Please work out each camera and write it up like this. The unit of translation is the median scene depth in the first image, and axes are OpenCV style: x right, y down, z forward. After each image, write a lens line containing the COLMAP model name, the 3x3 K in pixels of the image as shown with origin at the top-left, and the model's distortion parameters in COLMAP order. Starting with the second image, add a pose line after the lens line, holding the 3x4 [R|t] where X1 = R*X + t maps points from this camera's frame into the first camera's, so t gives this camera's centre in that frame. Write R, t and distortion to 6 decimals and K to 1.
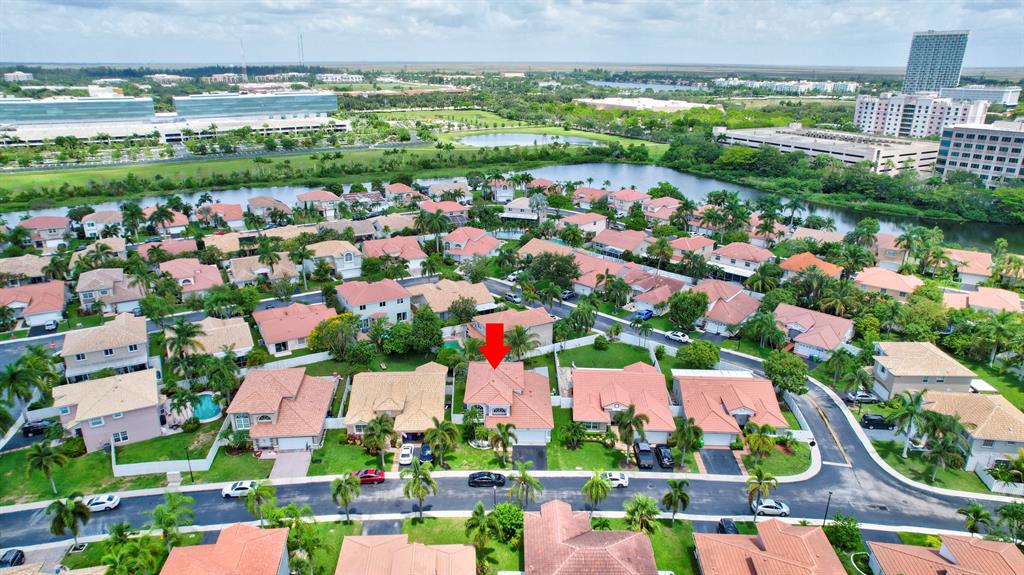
lens RADIAL K [[711.0, 0, 512.0], [0, 711.0, 287.5], [0, 0, 1]] dist [-0.005008, -0.001716]
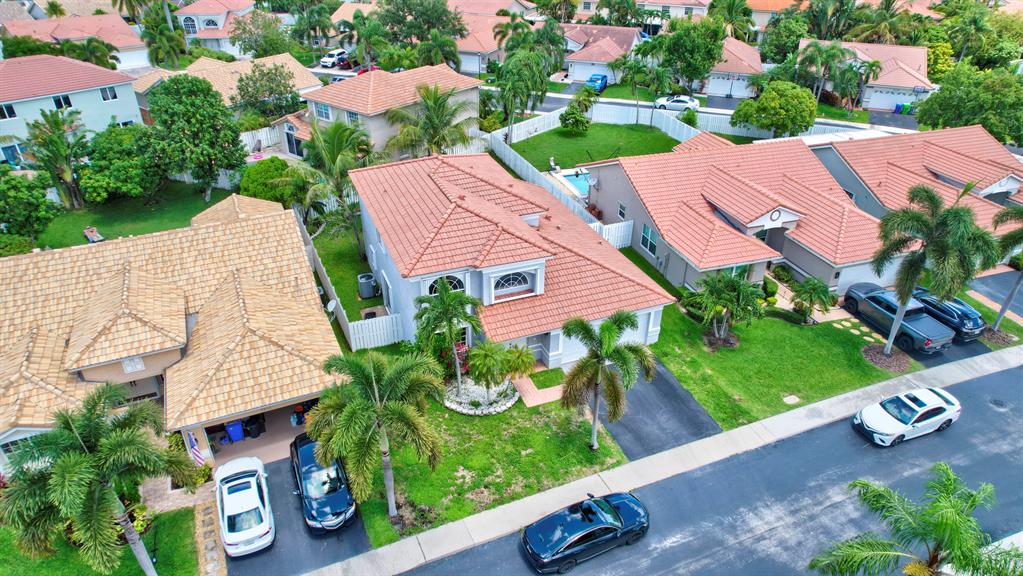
lens RADIAL K [[710.4, 0, 511.5], [0, 710.4, 288.0], [0, 0, 1]] dist [-0.005008, -0.001716]
pose [[0.934450, -0.192219, 0.299757, -0.110123], [0.135773, 0.970529, 0.199096, 0.109517], [-0.329193, -0.145346, 0.933009, 0.682179]]
